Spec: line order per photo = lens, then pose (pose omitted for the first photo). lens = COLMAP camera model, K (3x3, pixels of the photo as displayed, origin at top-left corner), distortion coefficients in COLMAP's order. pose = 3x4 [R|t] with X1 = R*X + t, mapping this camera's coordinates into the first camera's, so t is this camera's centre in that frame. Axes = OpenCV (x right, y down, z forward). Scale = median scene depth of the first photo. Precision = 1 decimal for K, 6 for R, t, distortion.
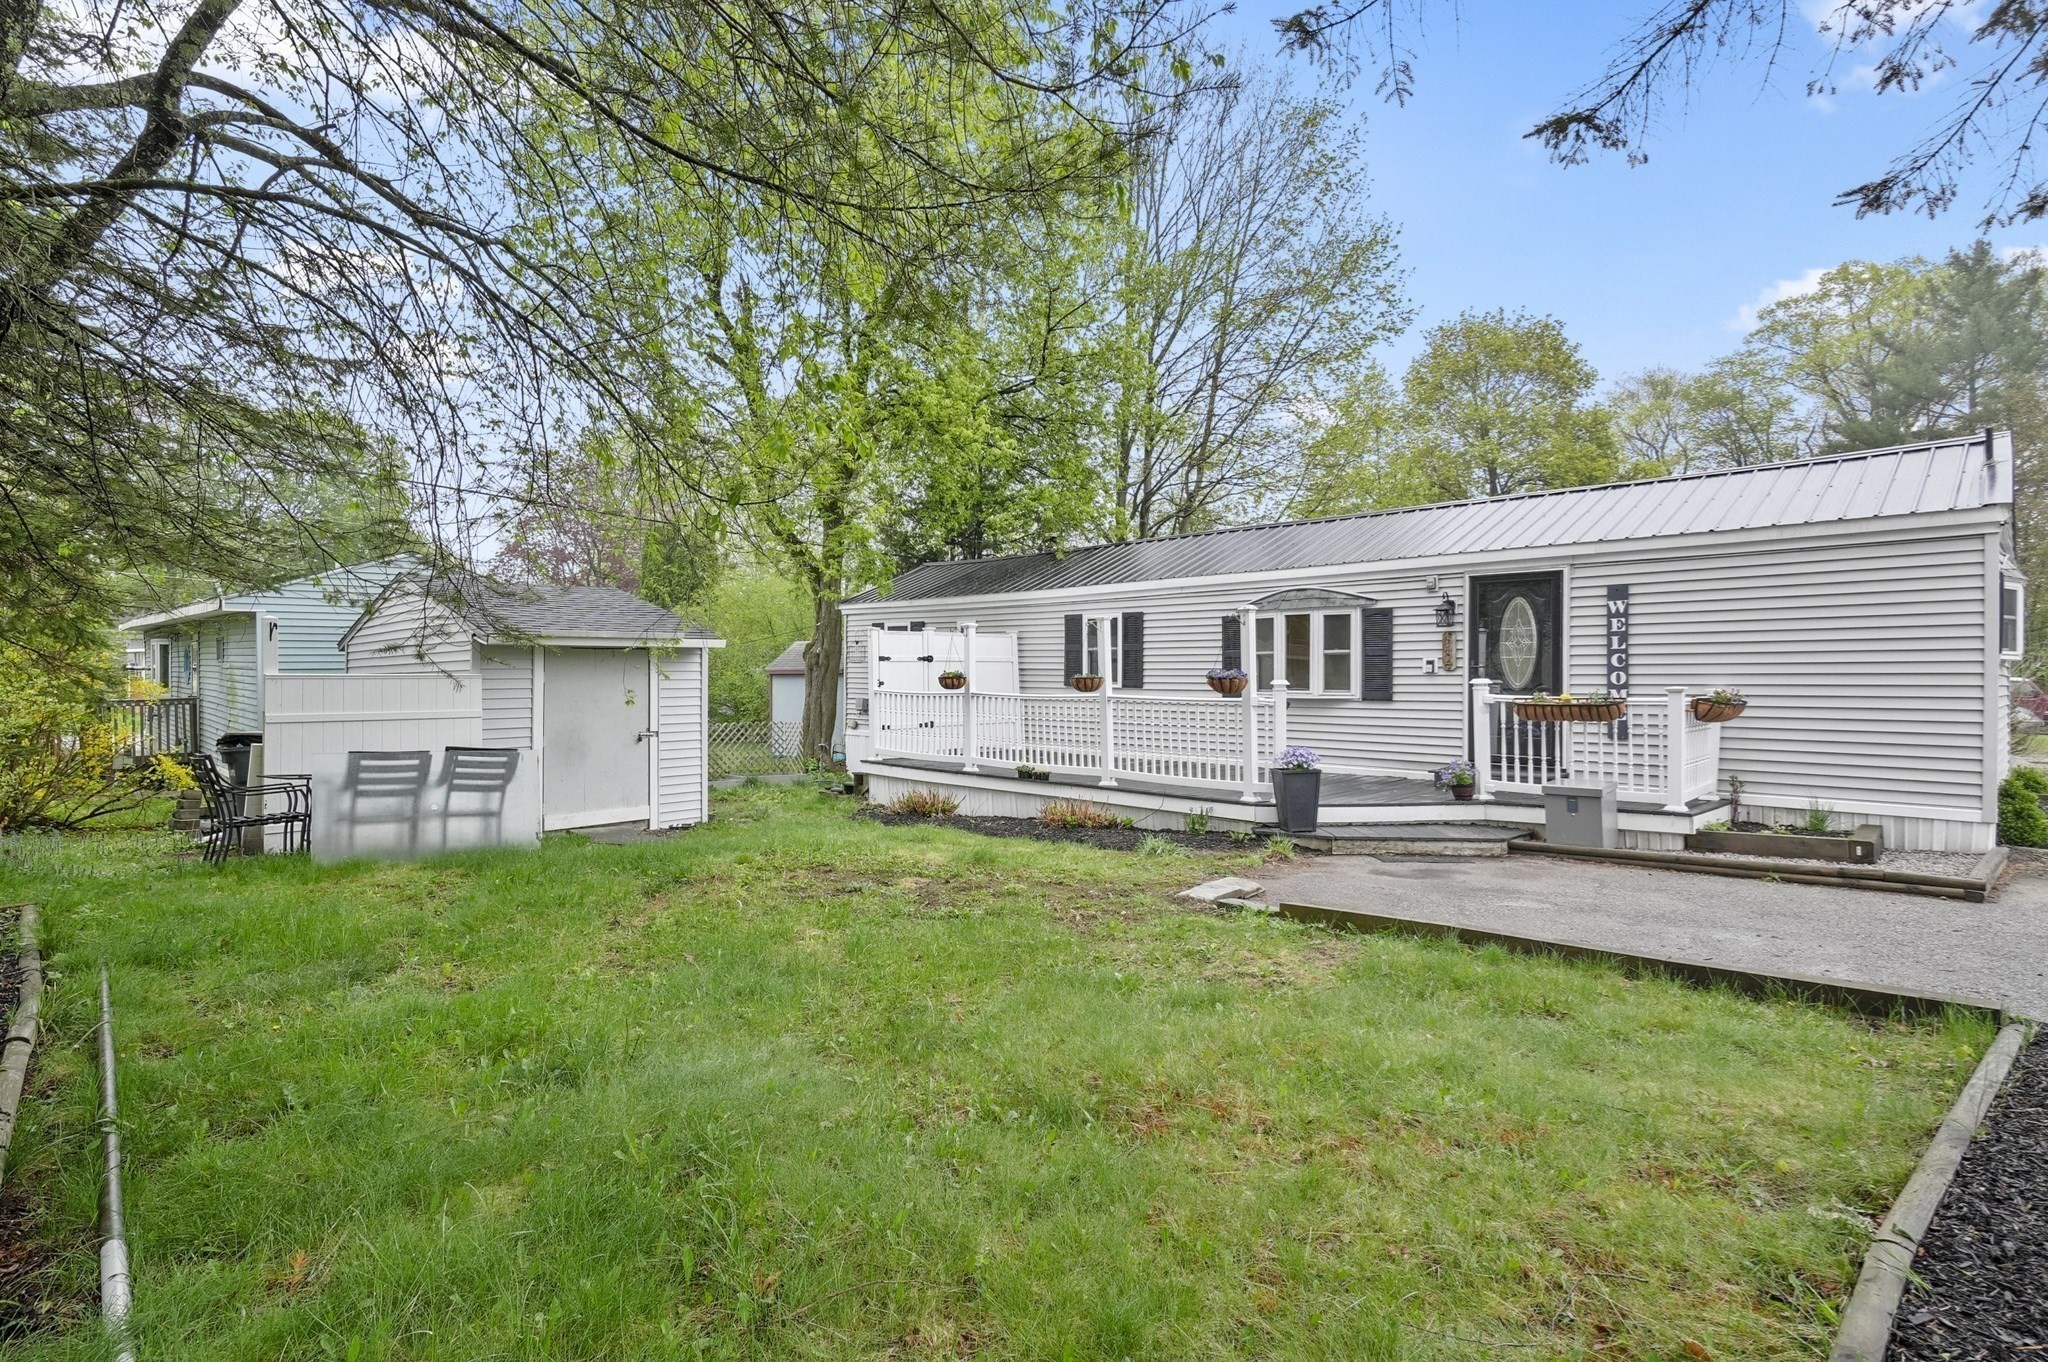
lens RADIAL K [[1028.1, 0, 1010.9], [0, 1028.1, 674.9], [0, 0, 1]] dist [-0.000756, 0.012855]
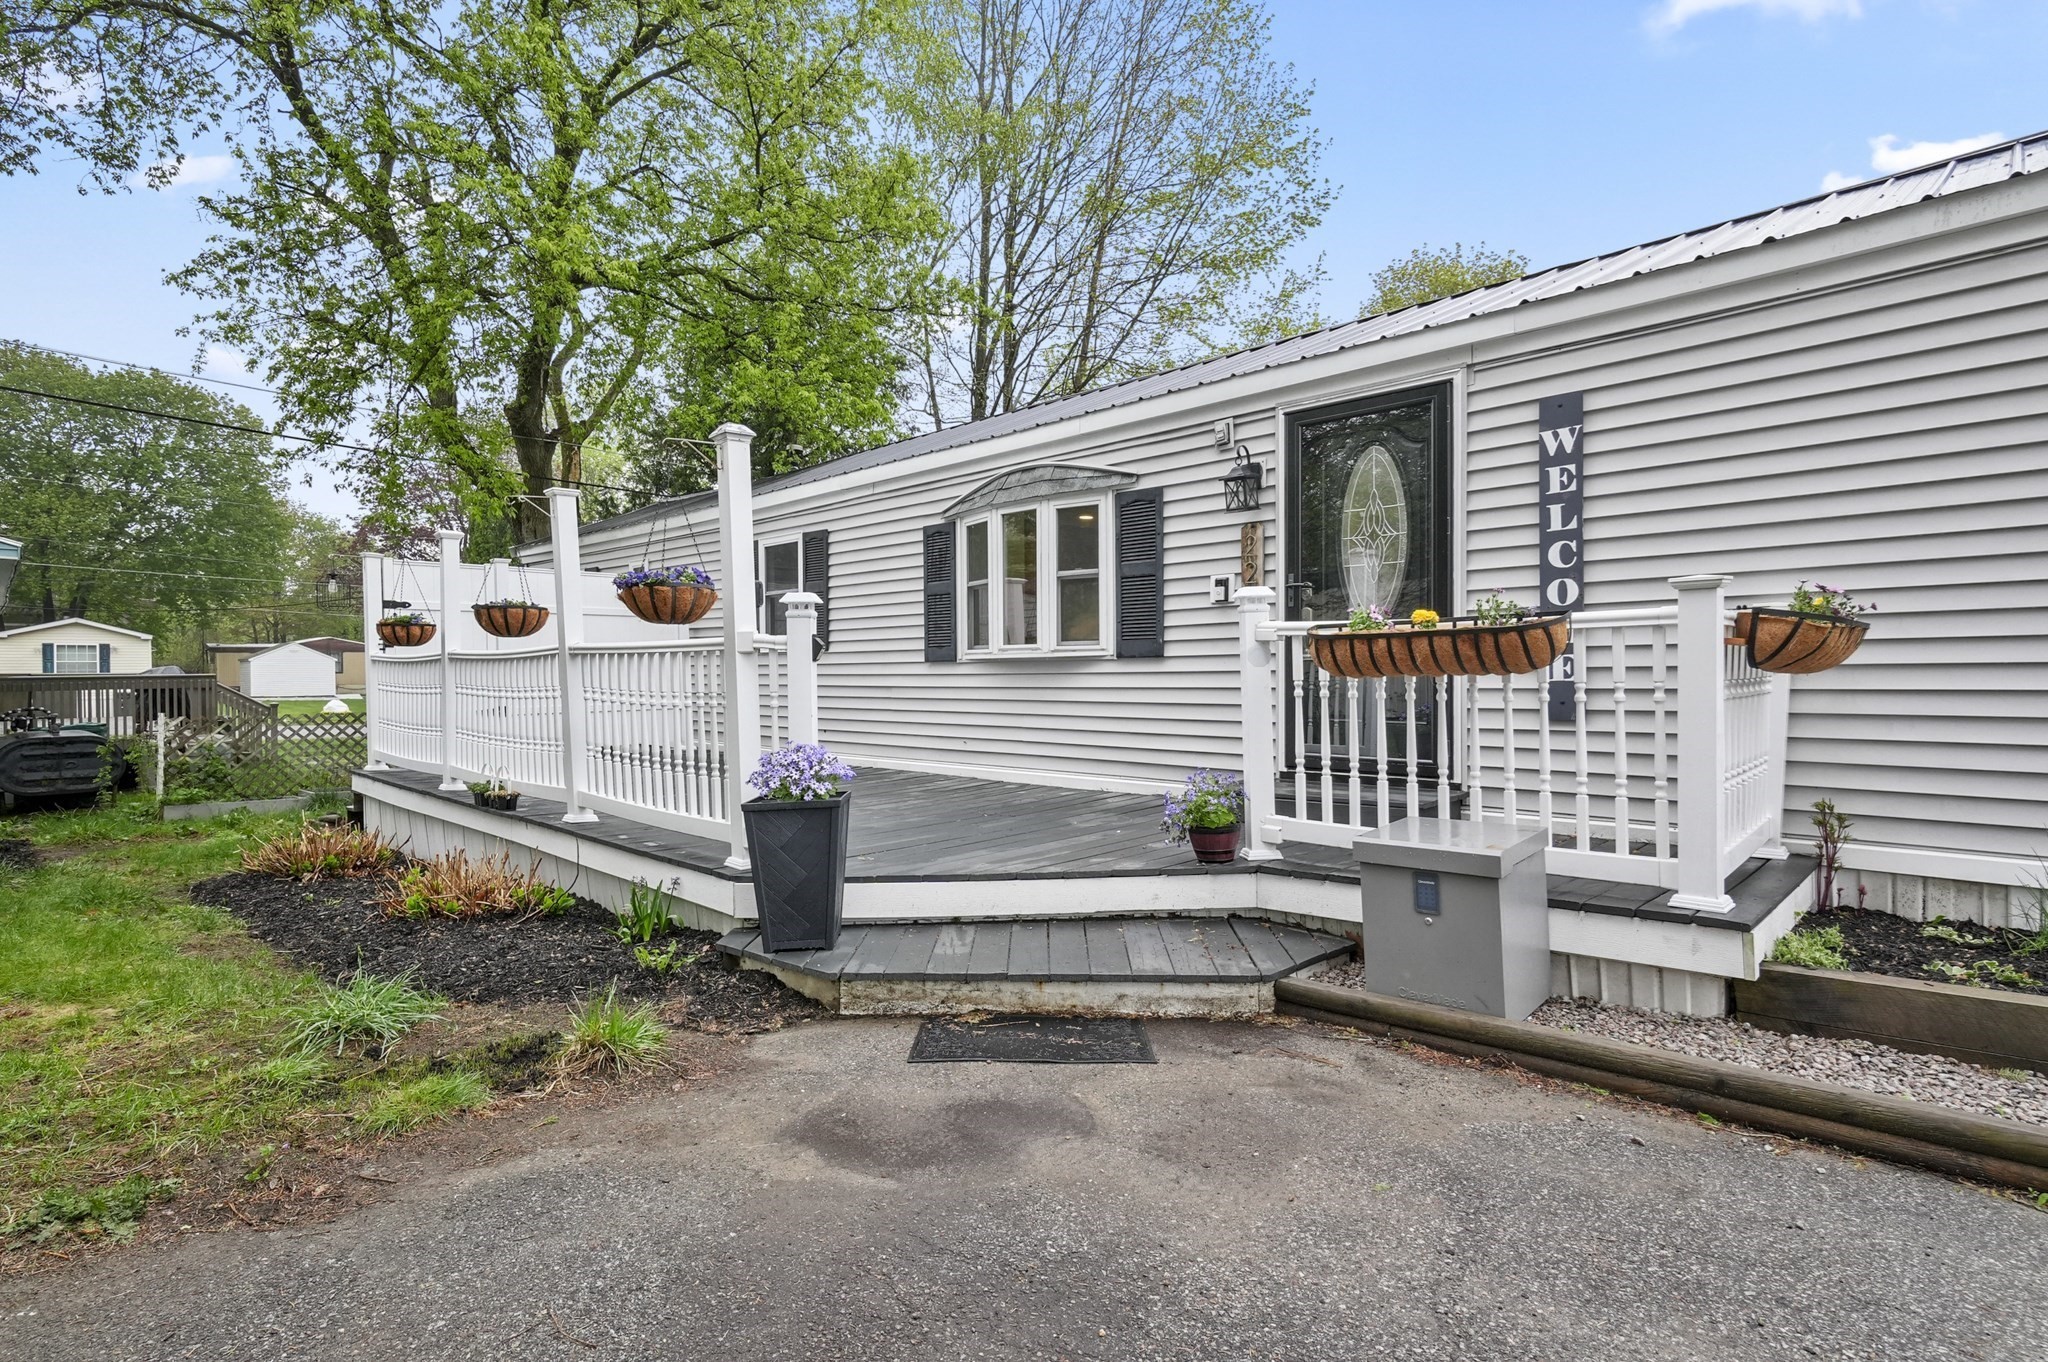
lens RADIAL K [[1028.1, 0, 1010.9], [0, 1028.1, 674.9], [0, 0, 1]] dist [-0.000756, 0.012855]
pose [[0.999815, -0.008292, 0.017329, 0.325891], [0.008221, 0.999958, 0.004131, 0.036896], [-0.017362, -0.003987, 0.999841, 0.528006]]
